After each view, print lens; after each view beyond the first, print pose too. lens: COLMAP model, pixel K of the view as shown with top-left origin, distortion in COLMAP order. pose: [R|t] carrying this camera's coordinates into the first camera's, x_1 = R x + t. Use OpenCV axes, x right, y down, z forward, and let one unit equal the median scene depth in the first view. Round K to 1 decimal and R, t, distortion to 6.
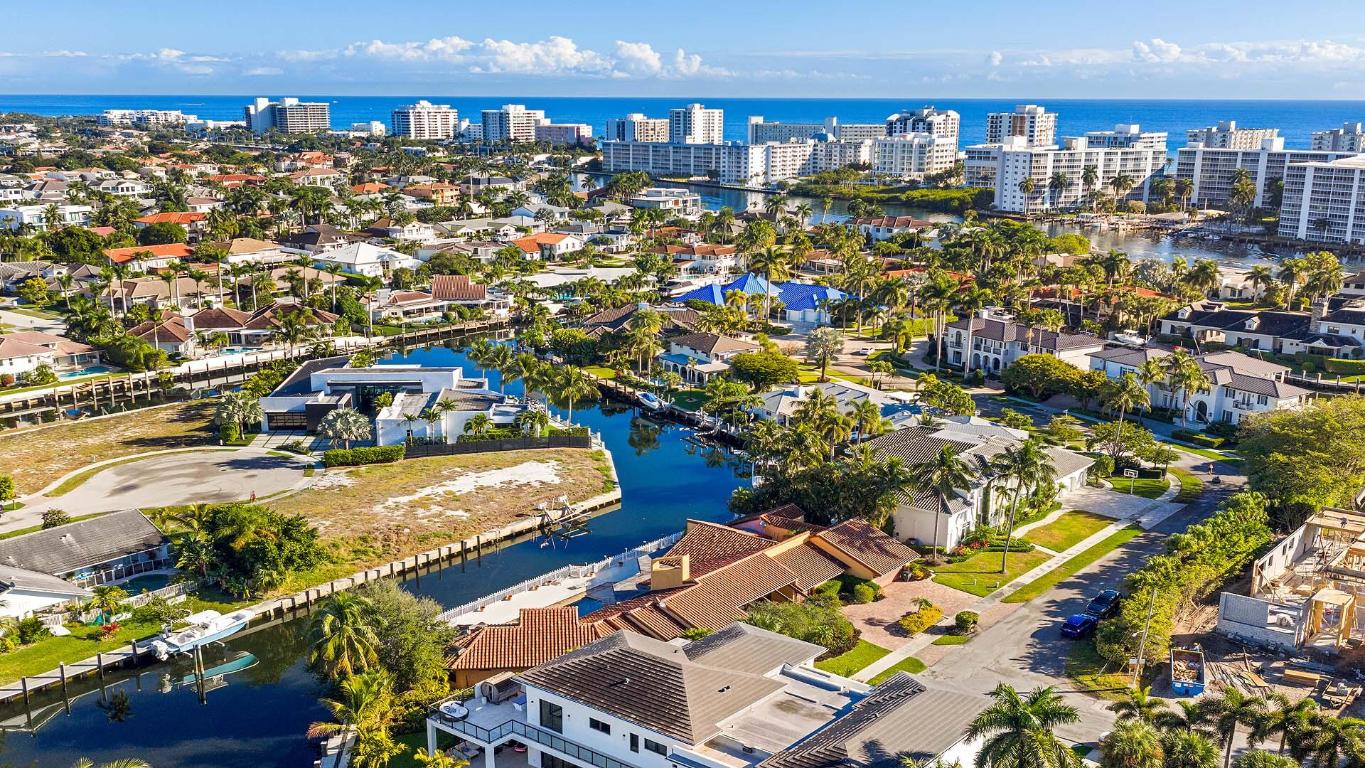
lens RADIAL K [[1413.0, 0, 685.5], [0, 1413.0, 390.8], [0, 0, 1]] dist [0.013055, 0.000000]
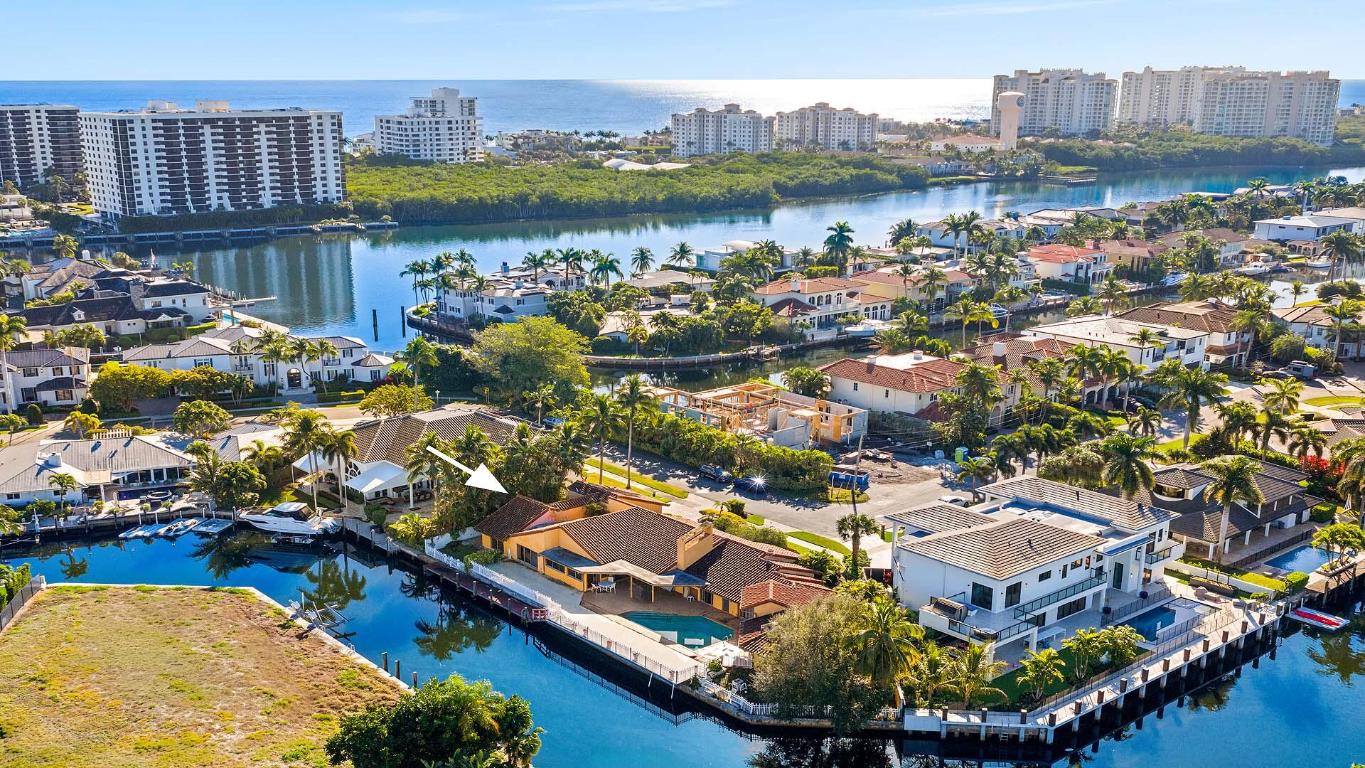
lens RADIAL K [[1413.0, 0, 676.4], [0, 1413.0, 376.8], [0, 0, 1]] dist [0.013055, 0.000000]
pose [[0.193430, -0.209381, 0.958512, -0.226759], [0.204308, 0.964141, 0.169381, -0.040163], [-0.959606, 0.163068, 0.229272, 0.163897]]
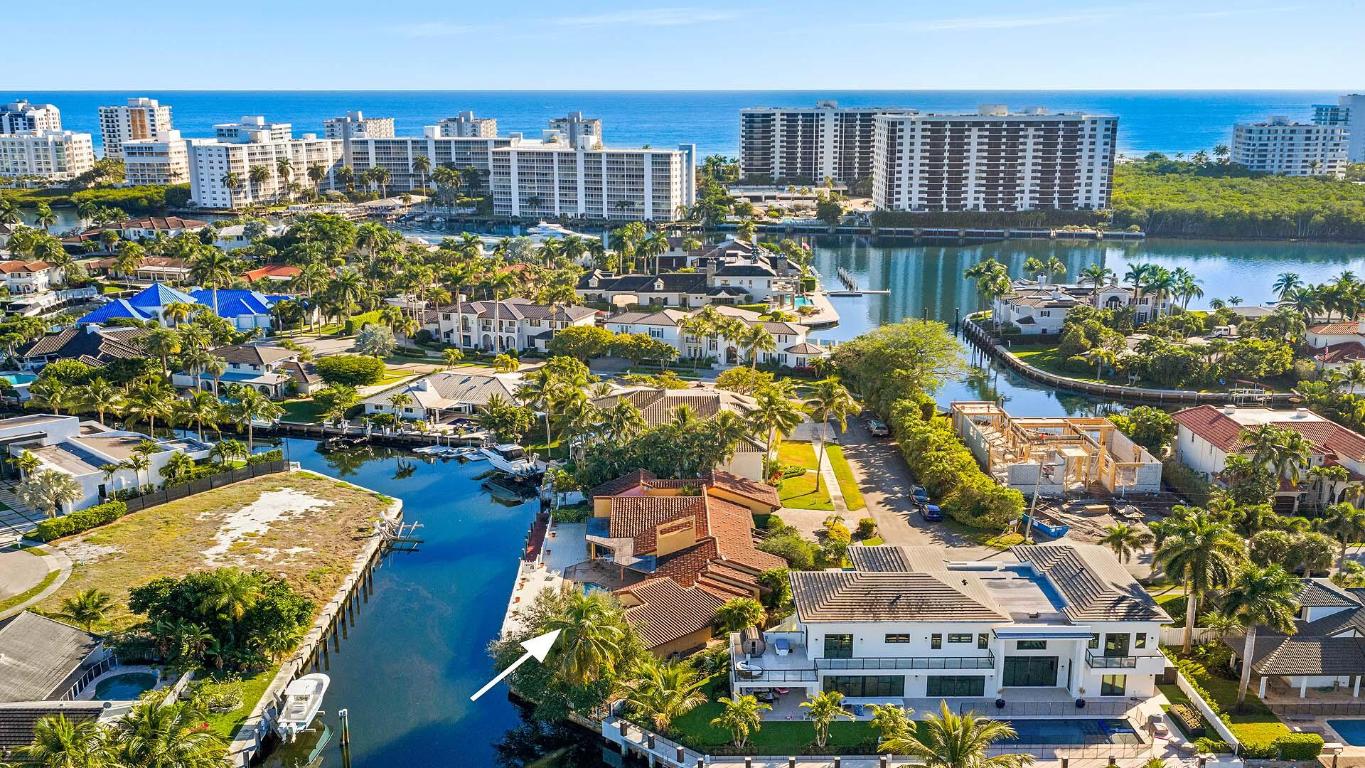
lens RADIAL K [[1413.0, 0, 690.7], [0, 1413.0, 421.4], [0, 0, 1]] dist [0.013055, 0.000000]
pose [[0.770041, -0.153043, 0.619366, -0.147887], [0.135973, 0.987866, 0.075047, -0.008927], [-0.623336, 0.026428, 0.781507, 0.029753]]
